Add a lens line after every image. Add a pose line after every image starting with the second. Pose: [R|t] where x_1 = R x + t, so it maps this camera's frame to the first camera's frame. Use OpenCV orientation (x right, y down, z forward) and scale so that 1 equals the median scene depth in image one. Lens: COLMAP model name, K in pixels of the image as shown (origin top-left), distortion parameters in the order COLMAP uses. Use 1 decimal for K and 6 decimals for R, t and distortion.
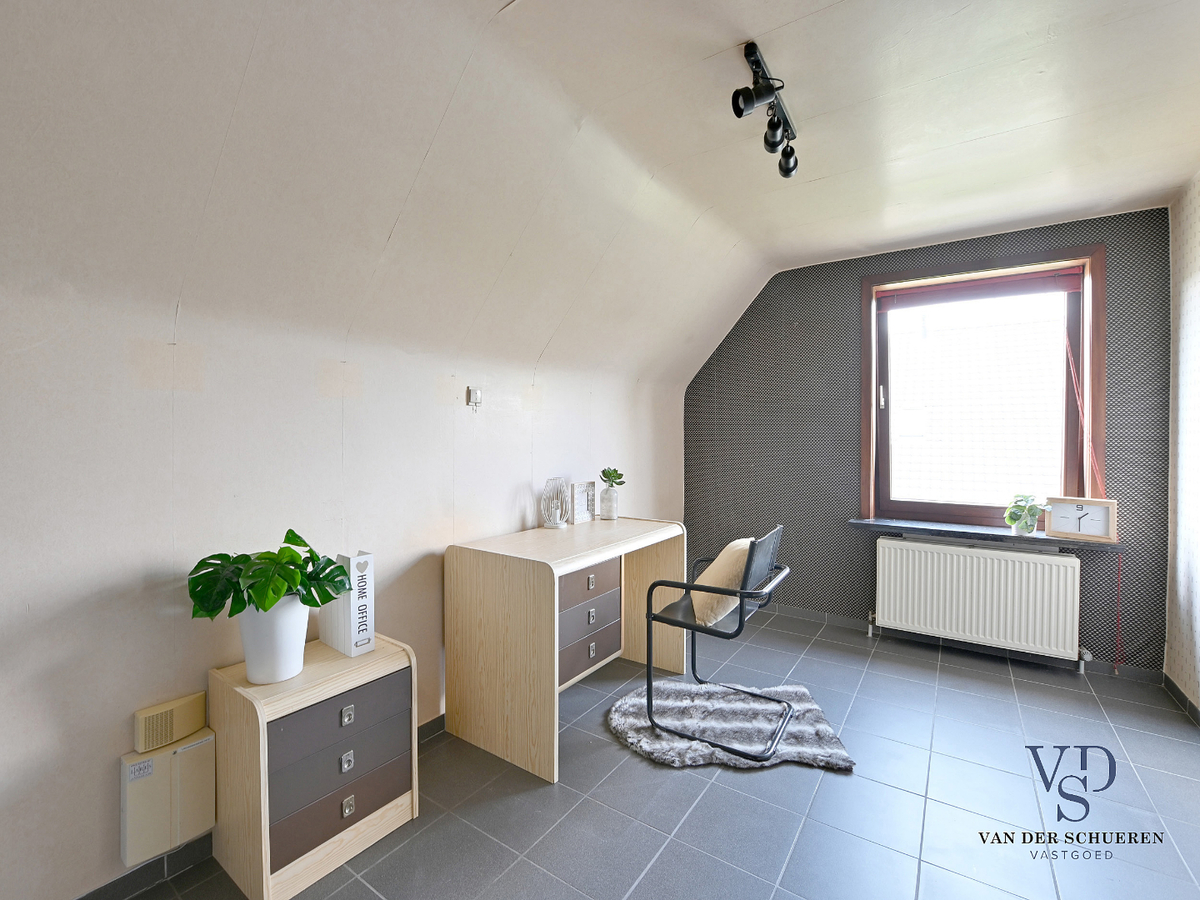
lens RADIAL K [[524.2, 0, 601.3], [0, 524.2, 449.1], [0, 0, 1]] dist [-0.031944, 0.003423]
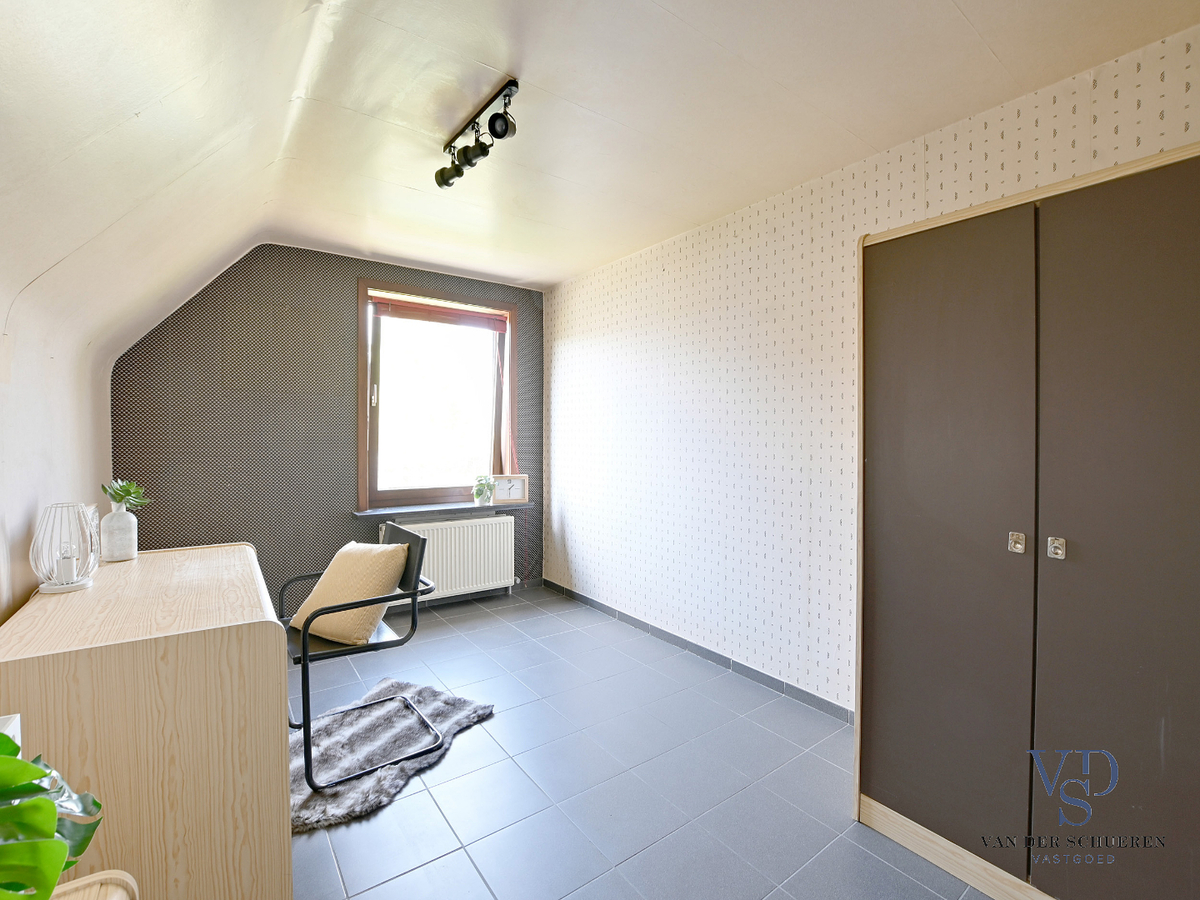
lens RADIAL K [[524.2, 0, 602.3], [0, 524.2, 445.5], [0, 0, 1]] dist [-0.031944, 0.003423]
pose [[0.333862, -0.021629, 0.942374, -0.430885], [0.010881, 0.999759, 0.019091, -0.016773], [-0.942559, 0.003880, 0.334016, 0.266001]]
